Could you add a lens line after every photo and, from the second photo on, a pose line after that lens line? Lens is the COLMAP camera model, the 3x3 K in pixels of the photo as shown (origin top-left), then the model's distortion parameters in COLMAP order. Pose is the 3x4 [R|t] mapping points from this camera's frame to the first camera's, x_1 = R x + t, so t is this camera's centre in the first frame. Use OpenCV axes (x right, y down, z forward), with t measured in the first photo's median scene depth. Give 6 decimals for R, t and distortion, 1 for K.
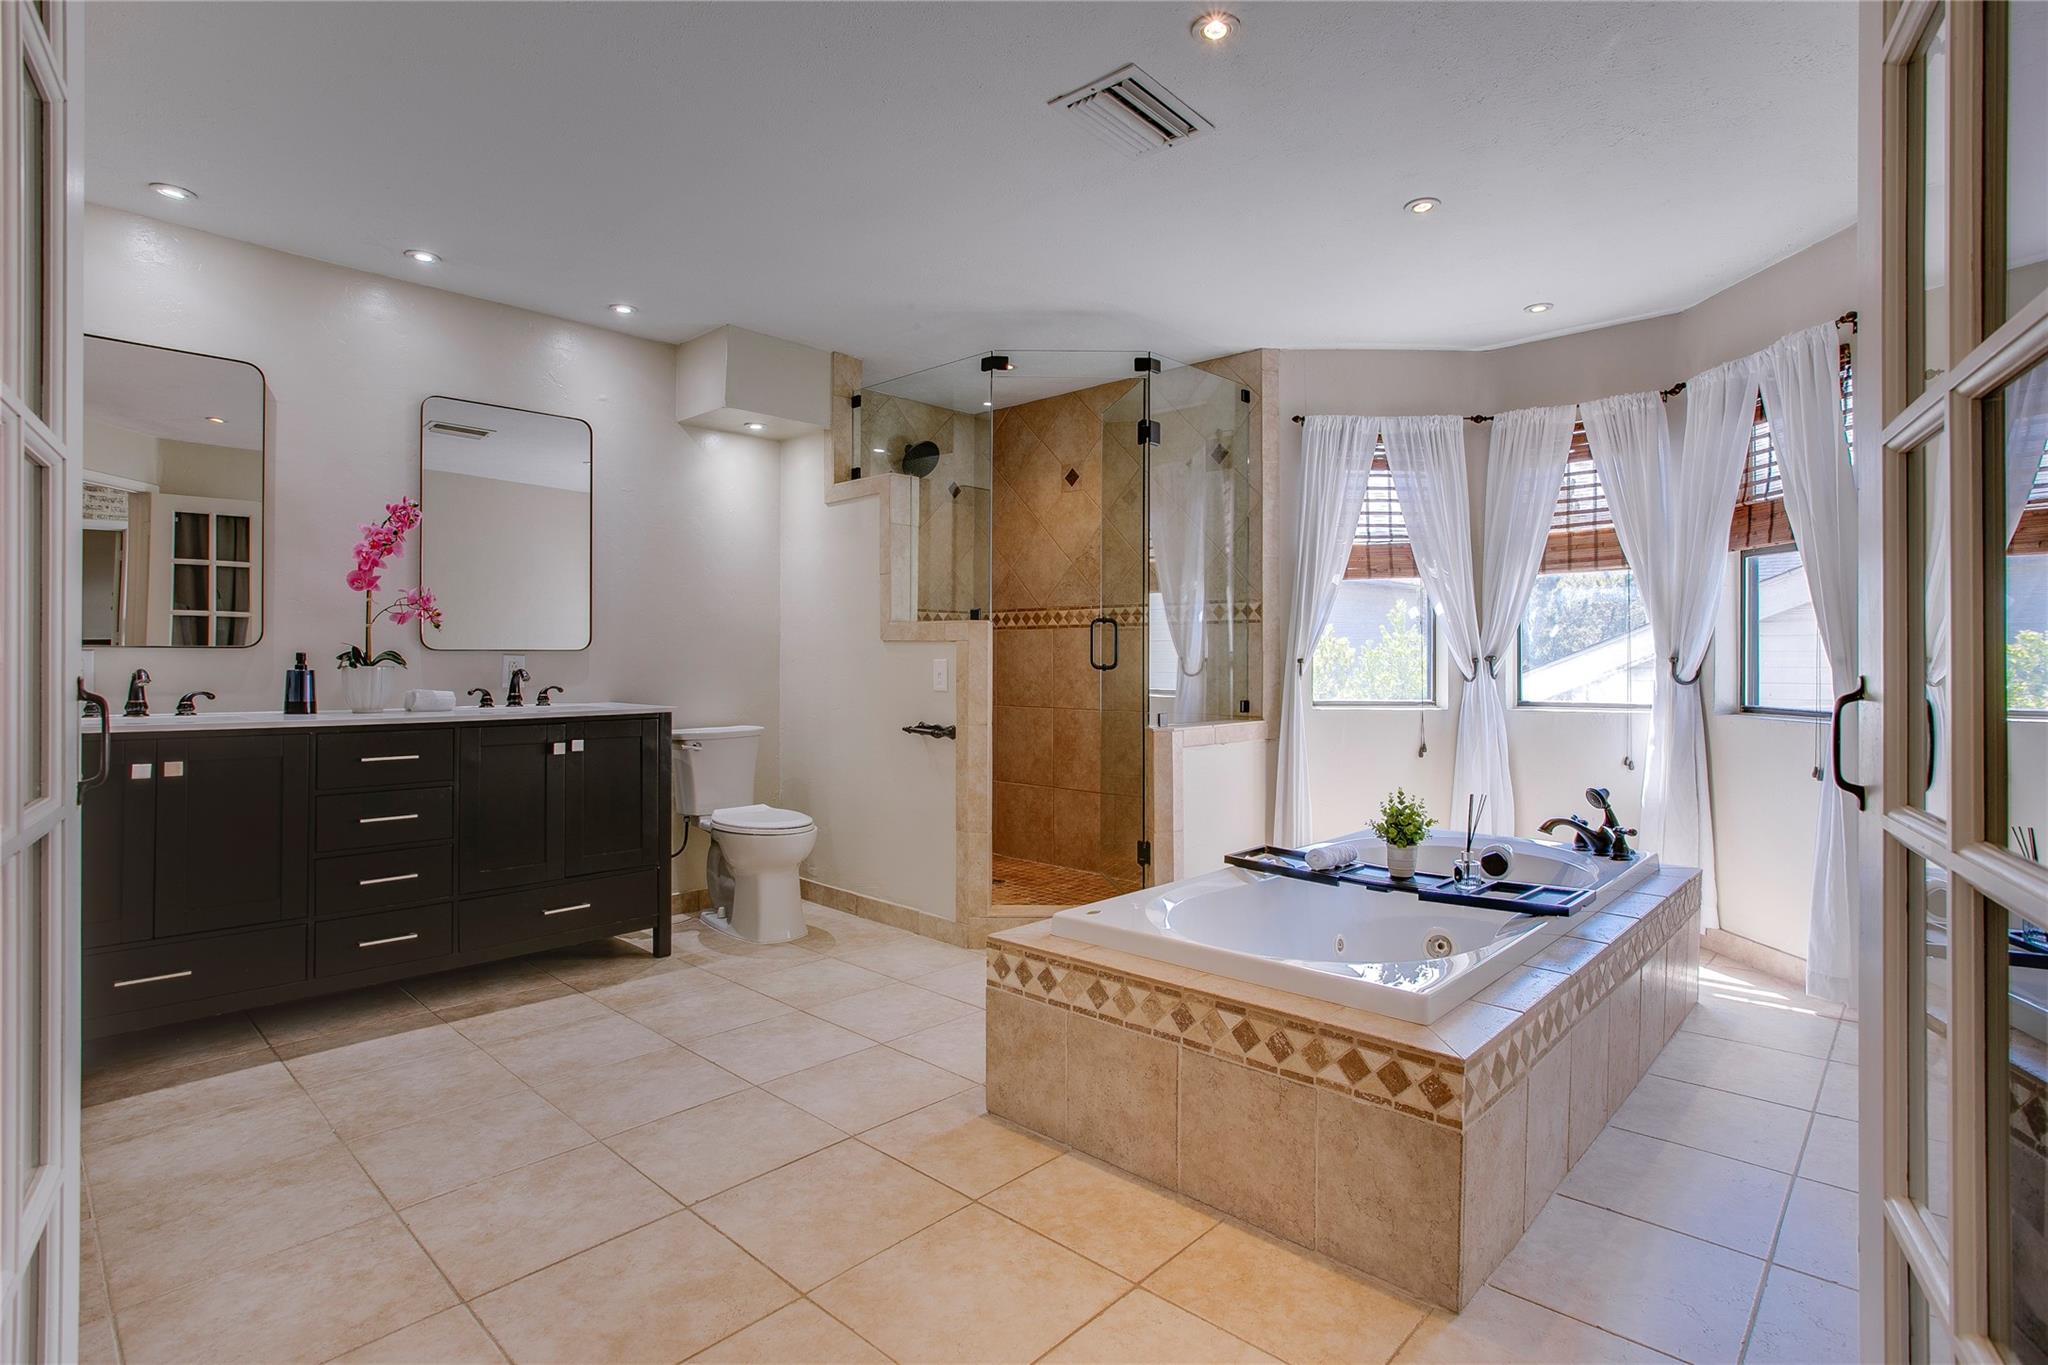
lens RADIAL K [[1016.5, 0, 1027.2], [0, 1016.5, 670.2], [0, 0, 1]] dist [-0.034135, 0.012689]
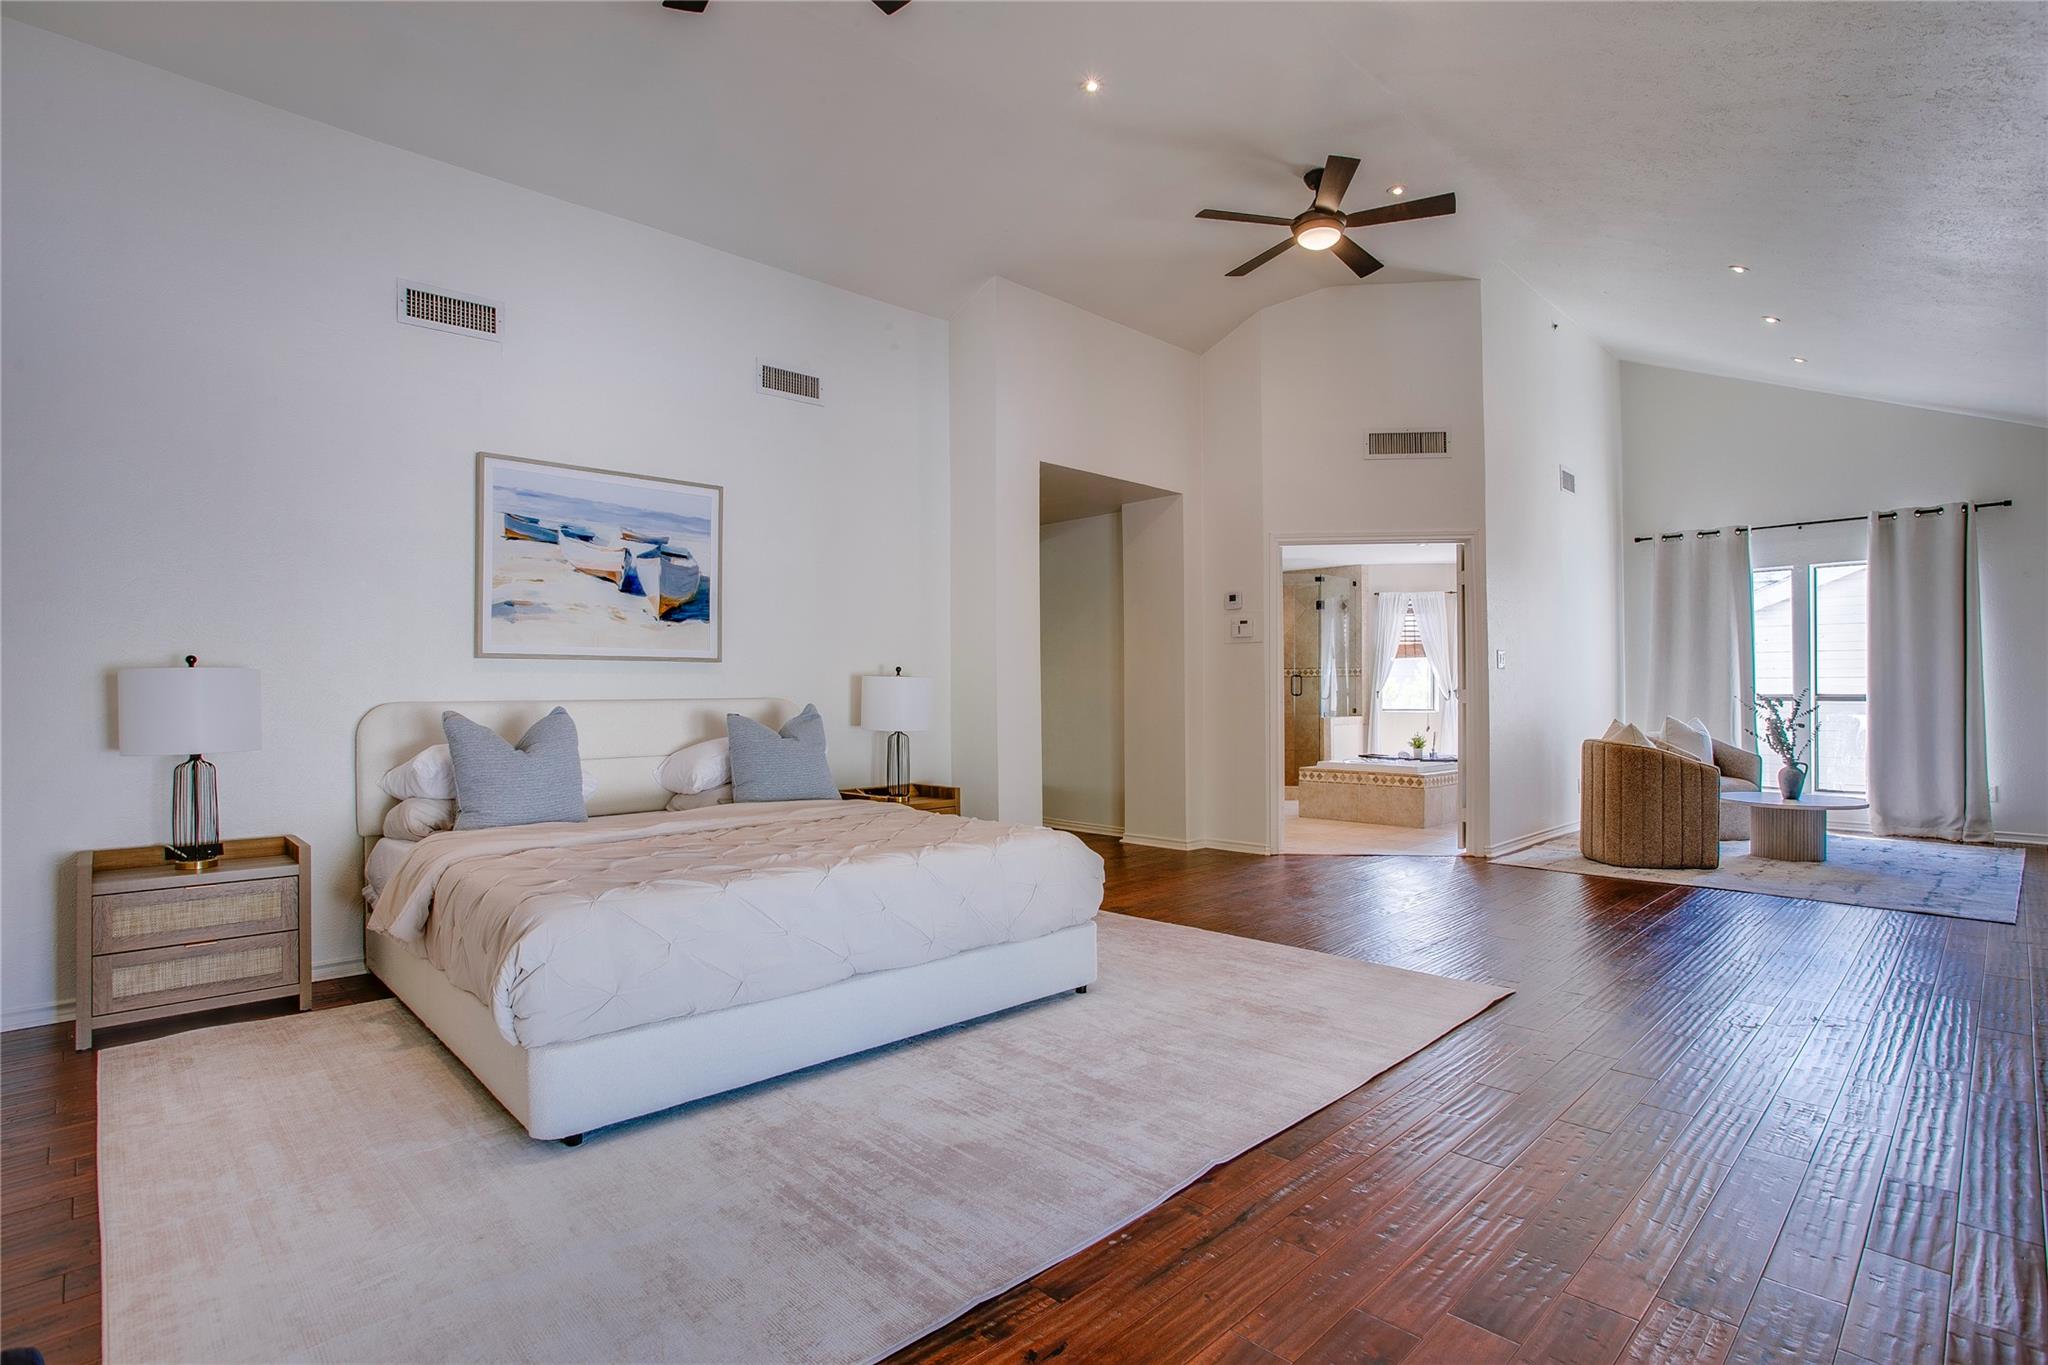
lens RADIAL K [[1016.5, 0, 1027.0], [0, 1016.5, 688.9], [0, 0, 1]] dist [-0.034135, 0.012689]
pose [[0.999349, 0.002236, -0.035997, -0.555885], [-0.002648, 0.999931, -0.011414, 0.014679], [0.035969, 0.011502, 0.999287, -1.678823]]
